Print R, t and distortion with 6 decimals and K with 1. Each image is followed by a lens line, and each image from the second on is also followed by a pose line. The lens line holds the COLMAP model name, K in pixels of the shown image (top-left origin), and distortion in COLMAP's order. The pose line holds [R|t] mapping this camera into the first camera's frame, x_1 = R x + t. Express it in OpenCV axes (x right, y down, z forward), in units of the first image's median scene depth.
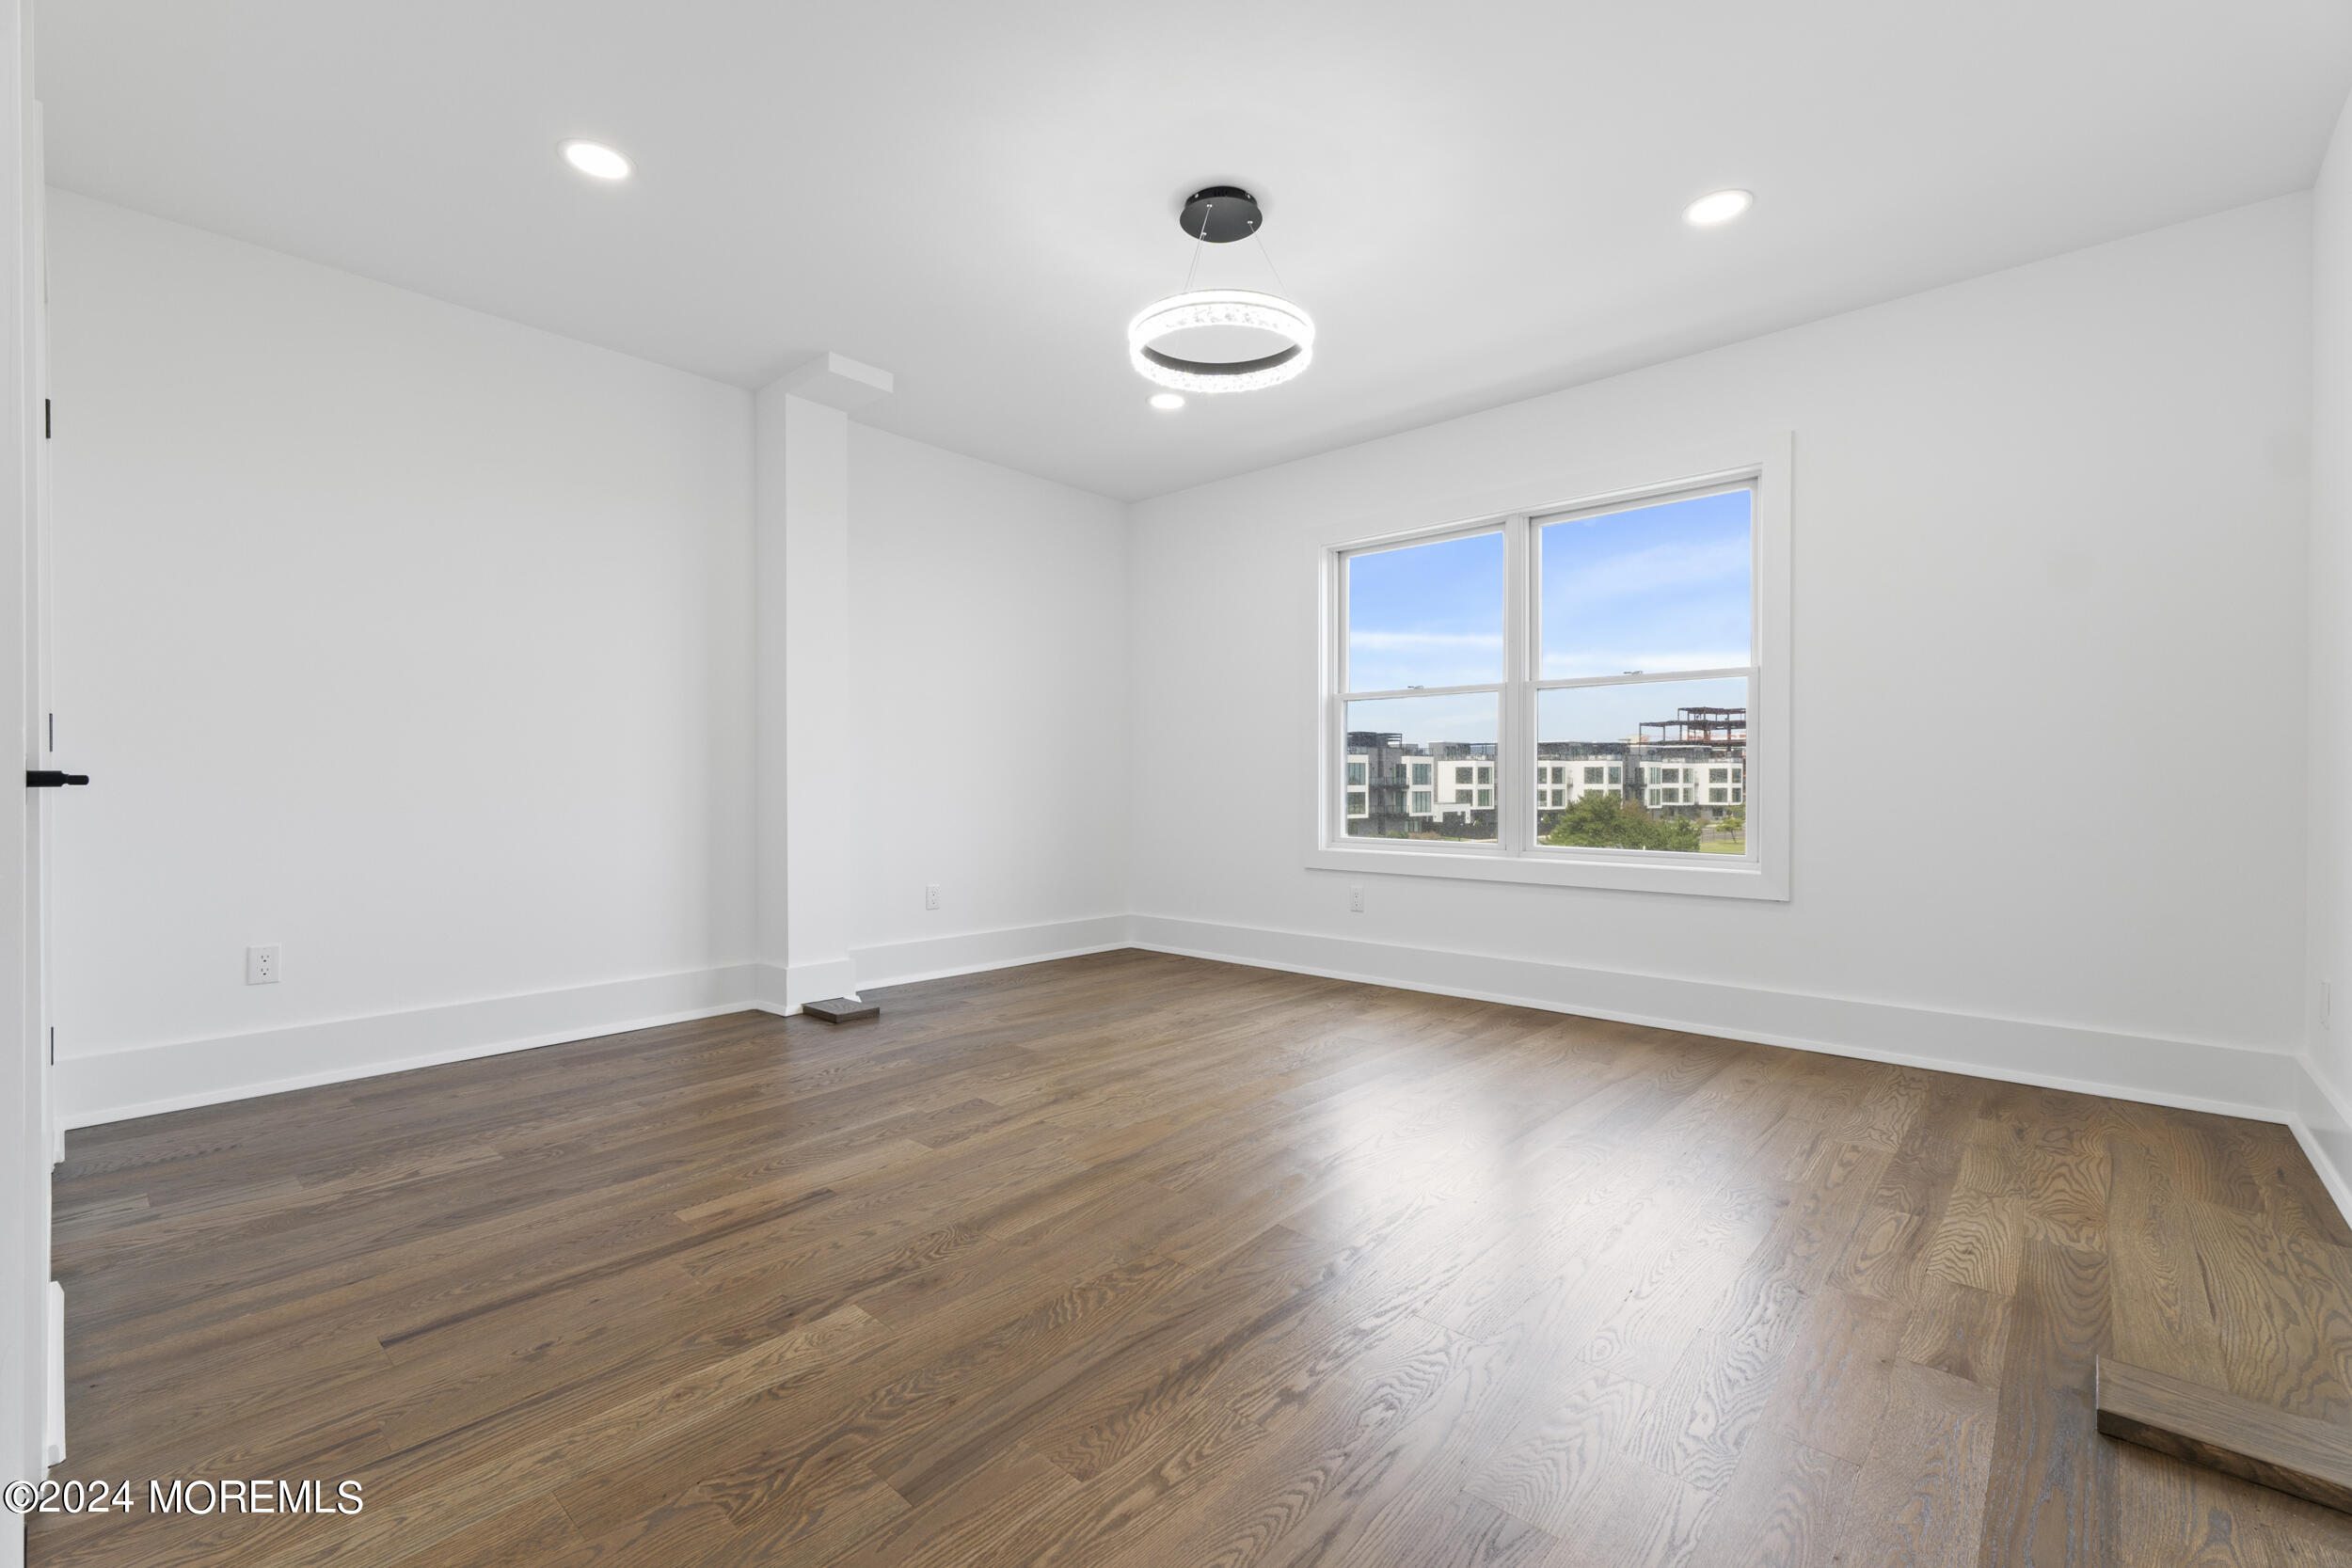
lens RADIAL K [[1008.3, 0, 1178.9], [0, 1008.3, 797.1], [0, 0, 1]] dist [-0.000704, 0.000301]
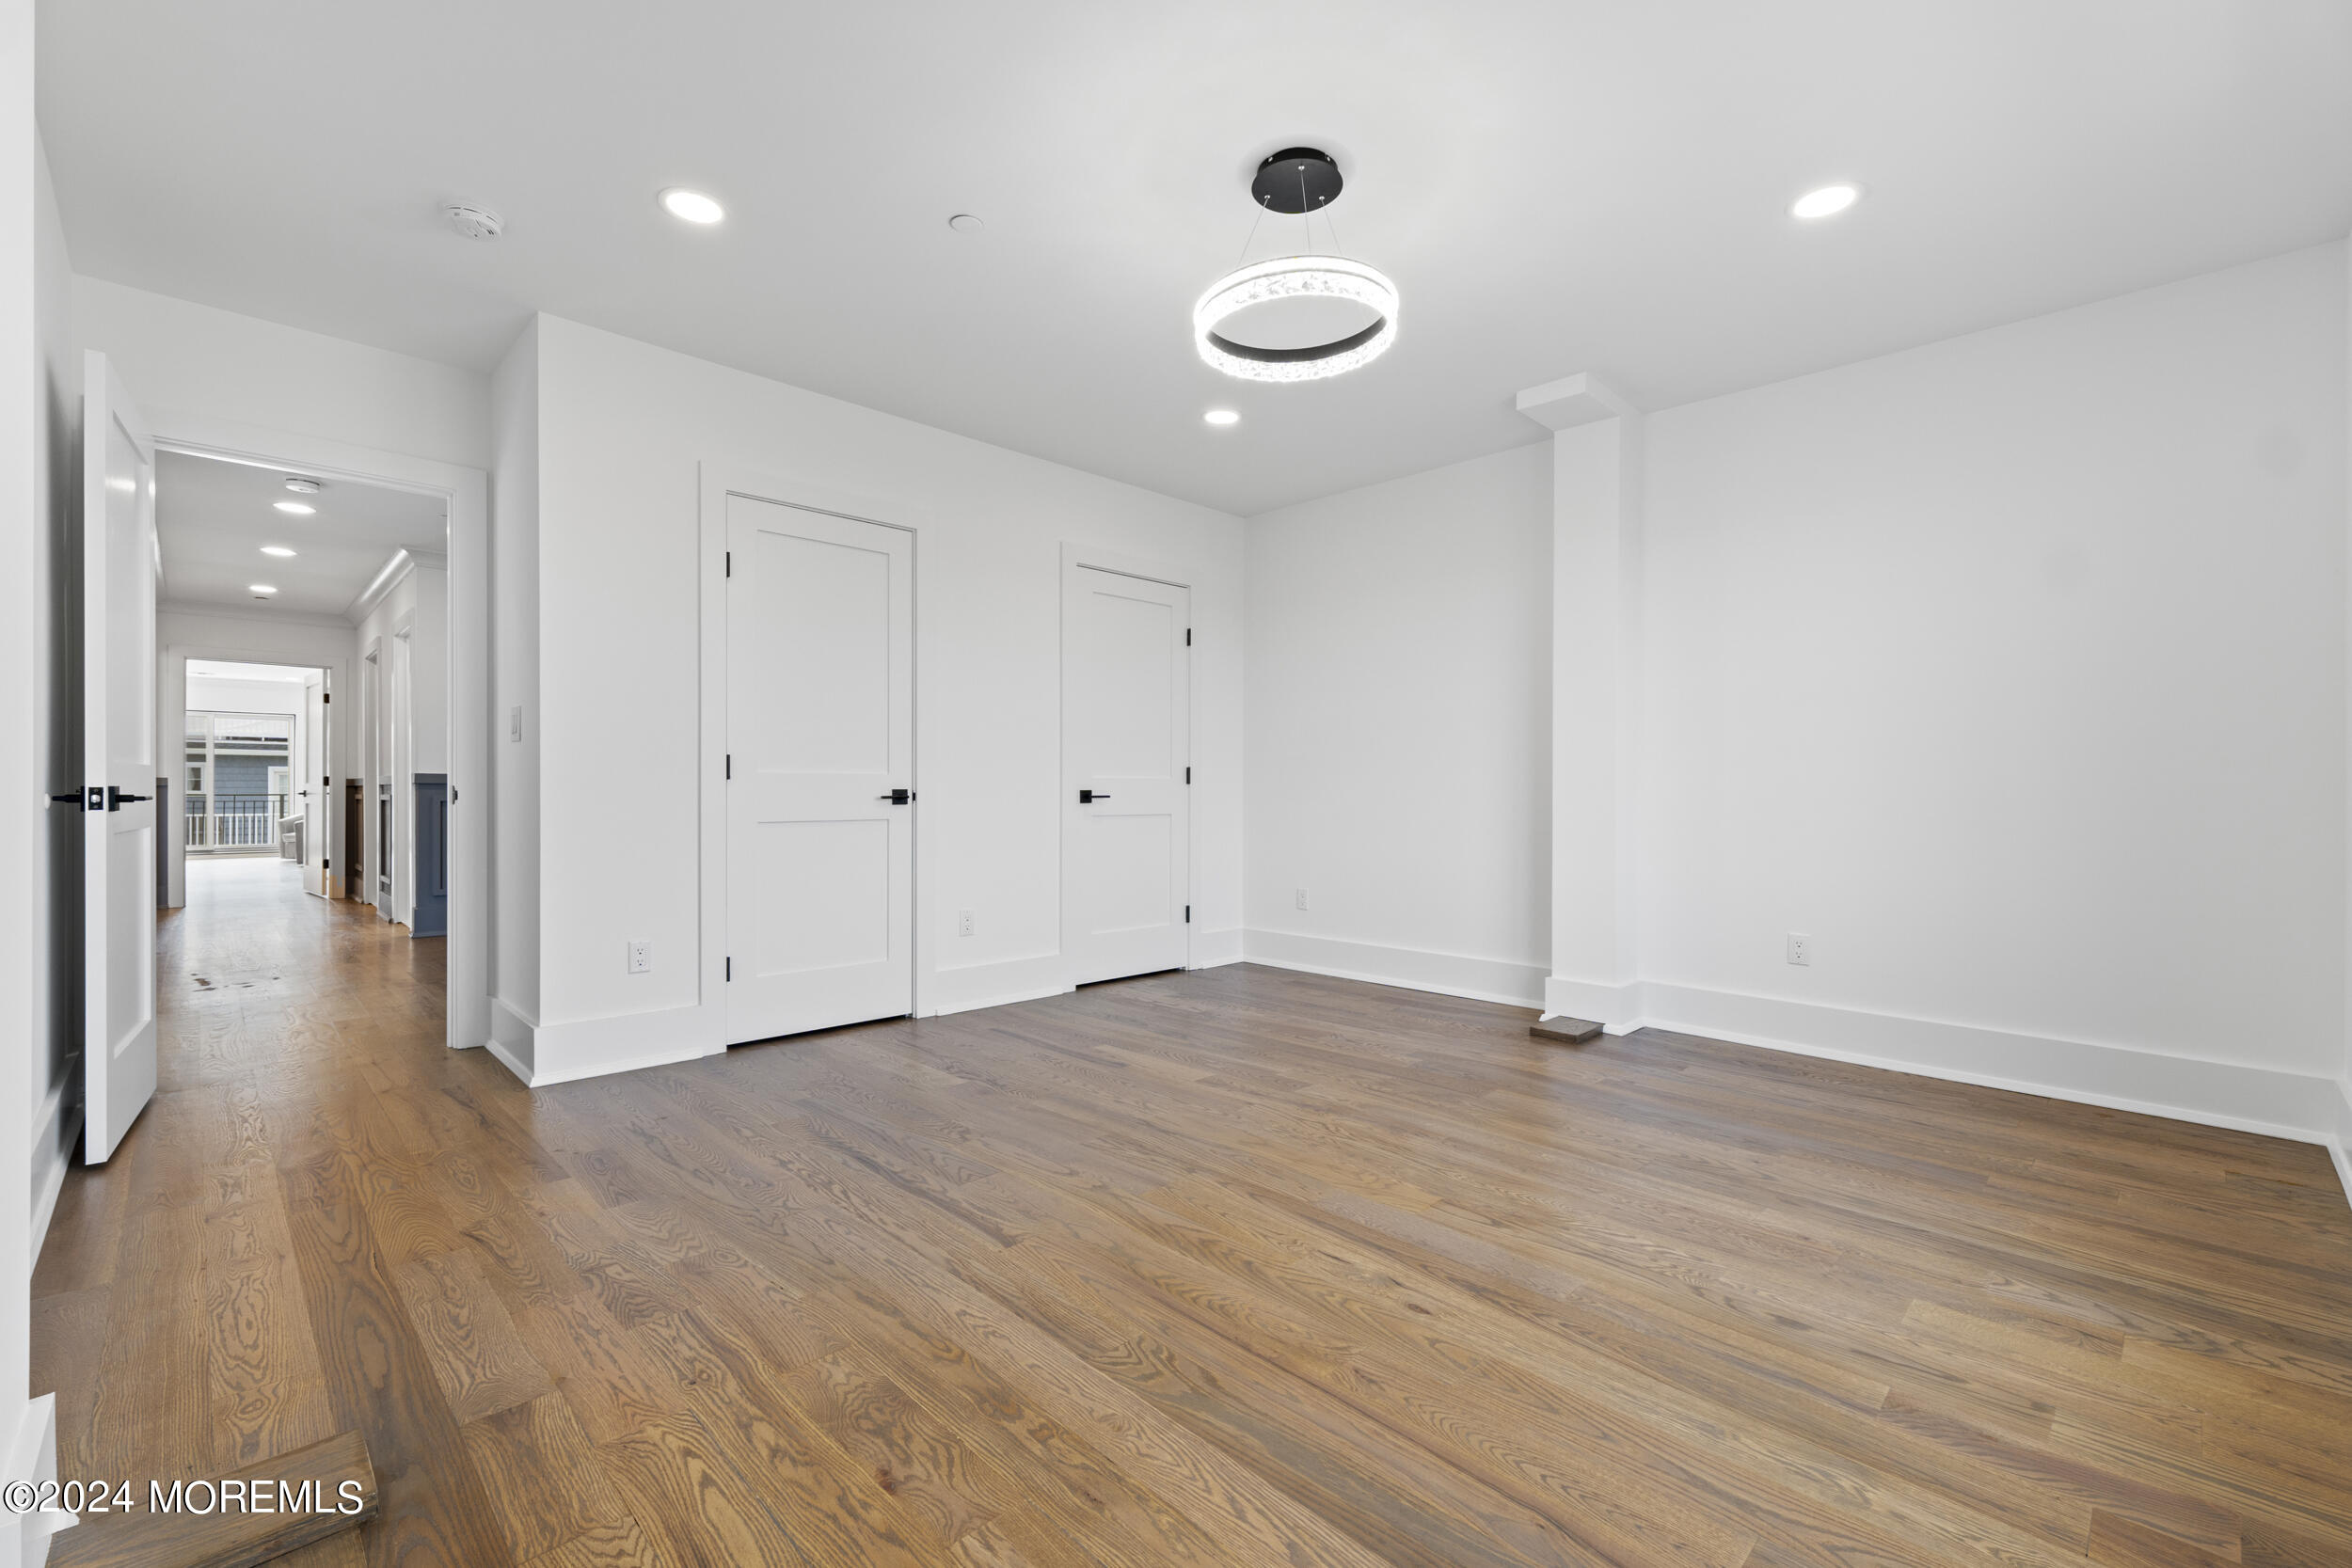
lens RADIAL K [[1008.3, 0, 1178.9], [0, 1008.3, 797.1], [0, 0, 1]] dist [-0.000704, 0.000301]
pose [[-0.065239, 0.005679, -0.997854, 0.980417], [-0.019680, 0.999782, 0.006976, -0.023684], [0.997676, 0.020092, -0.065113, 0.984406]]
